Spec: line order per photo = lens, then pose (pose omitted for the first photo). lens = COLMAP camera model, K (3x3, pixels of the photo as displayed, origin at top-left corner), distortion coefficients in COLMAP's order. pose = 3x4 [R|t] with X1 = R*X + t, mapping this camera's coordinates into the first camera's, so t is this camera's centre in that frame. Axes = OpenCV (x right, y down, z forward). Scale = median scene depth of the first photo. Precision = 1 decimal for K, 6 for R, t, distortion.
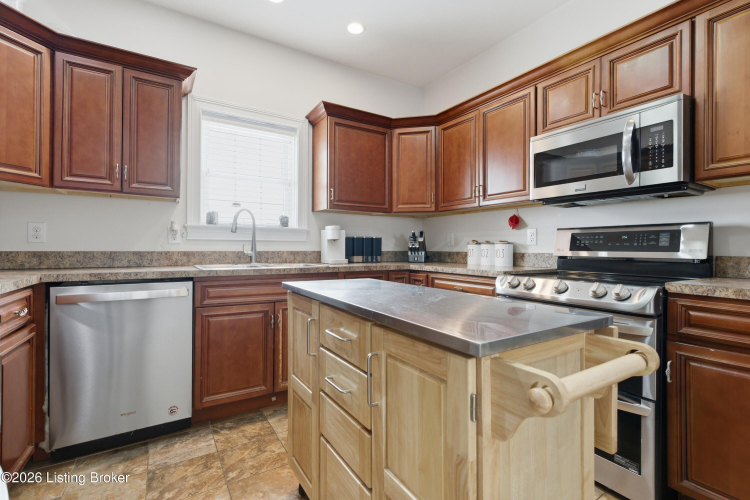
lens RADIAL K [[340.4, 0, 373.9], [0, 340.4, 245.0], [0, 0, 1]] dist [-0.001477, -0.000112]
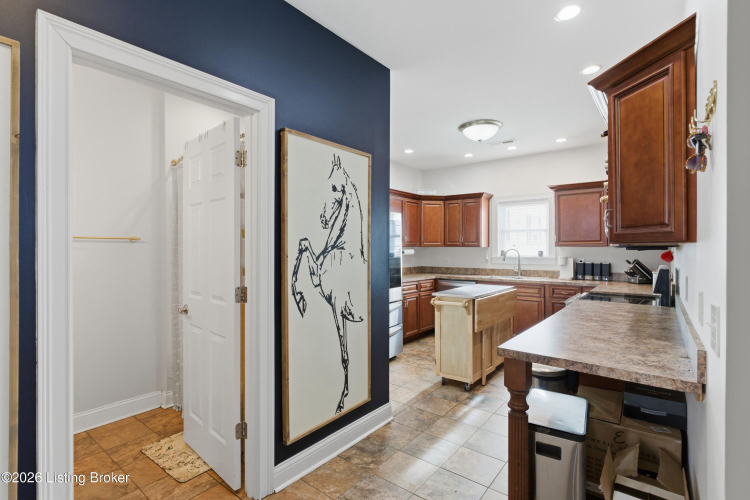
lens RADIAL K [[365.3, 0, 374.8], [0, 365.3, 249.9], [0, 0, 1]] dist [0.000017, 0.000011]
pose [[0.347094, -0.004862, -0.937818, 1.321310], [0.009609, 0.999953, -0.001628, -0.100604], [0.937781, -0.008446, 0.347124, -0.499189]]
